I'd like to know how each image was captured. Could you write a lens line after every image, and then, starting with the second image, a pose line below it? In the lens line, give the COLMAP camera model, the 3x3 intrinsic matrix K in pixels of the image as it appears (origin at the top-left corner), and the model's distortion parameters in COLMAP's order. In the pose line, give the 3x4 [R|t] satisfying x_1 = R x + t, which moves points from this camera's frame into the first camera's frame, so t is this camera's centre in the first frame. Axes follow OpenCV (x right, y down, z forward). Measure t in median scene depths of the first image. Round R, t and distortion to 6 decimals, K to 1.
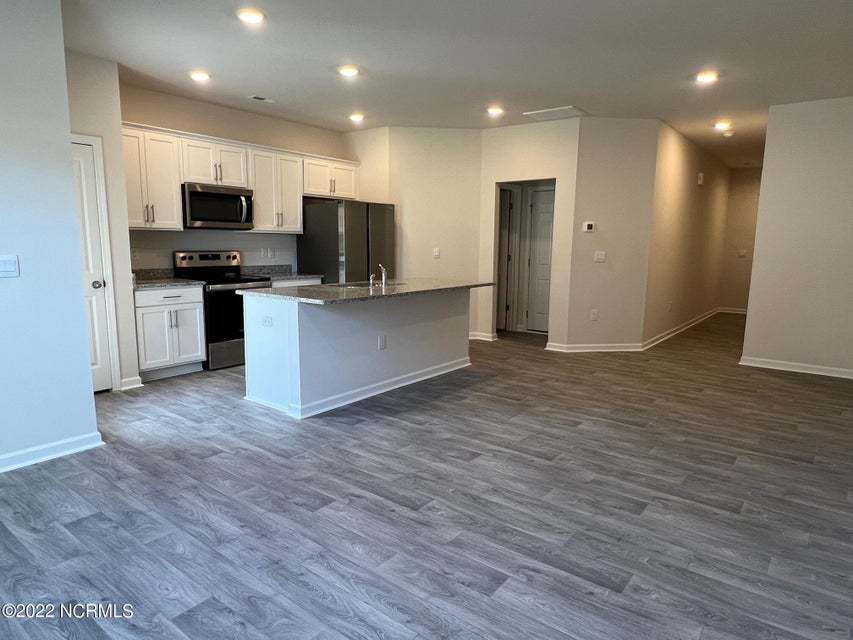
lens RADIAL K [[532.6, 0, 418.5], [0, 532.6, 323.3], [0, 0, 1]] dist [0.001712, -0.000225]
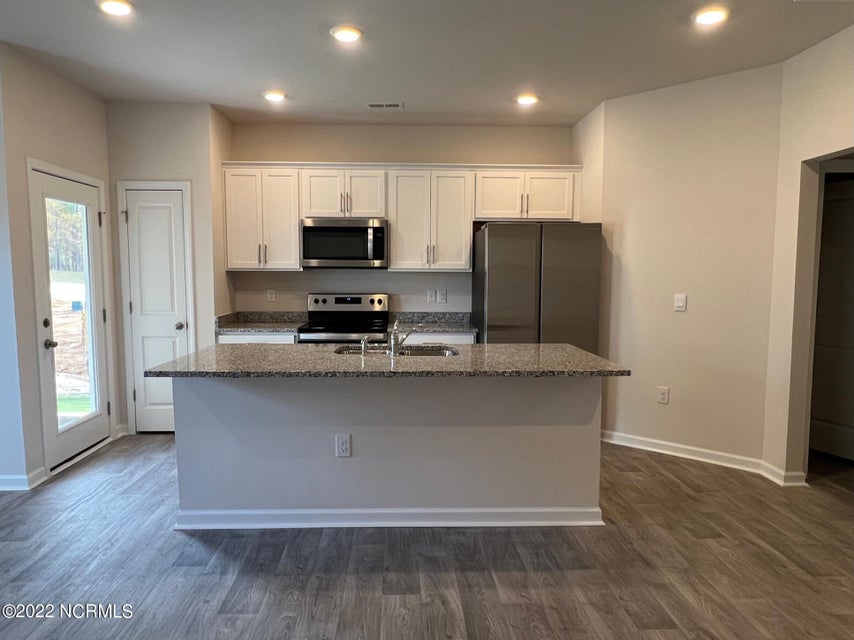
lens RADIAL K [[566.8, 0, 420.7], [0, 566.8, 321.7], [0, 0, 1]] dist [-0.006281, -0.000545]
pose [[0.642440, 0.054217, -0.764416, 0.410963], [-0.113172, 0.993269, -0.024664, -0.085998], [0.757934, 0.102356, 0.644251, 0.533667]]
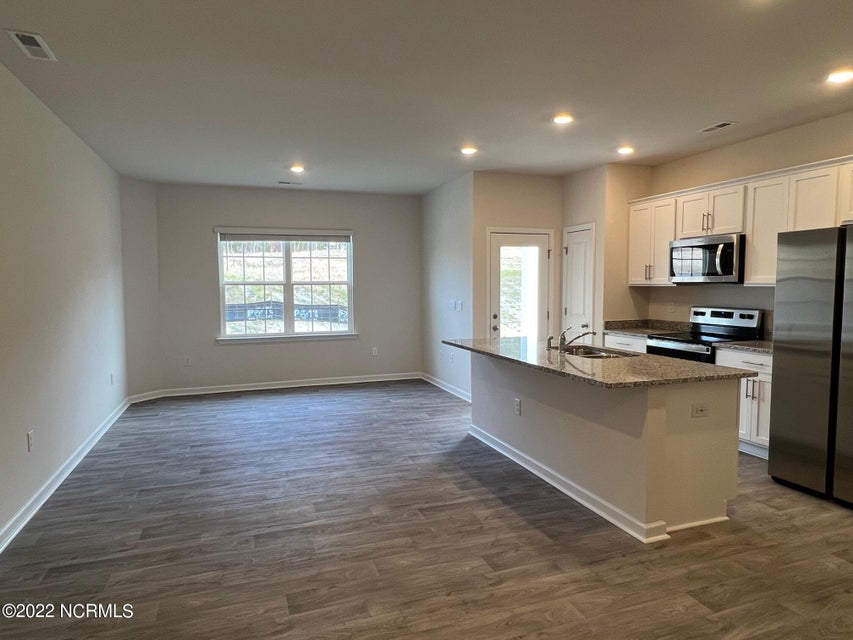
lens RADIAL K [[532.6, 0, 418.5], [0, 532.6, 323.3], [0, 0, 1]] dist [0.001712, -0.000225]
pose [[-0.536695, 0.052614, -0.842134, 0.669890], [-0.130341, 0.980905, 0.144351, -0.183151], [0.833648, 0.187237, -0.519589, 1.108817]]
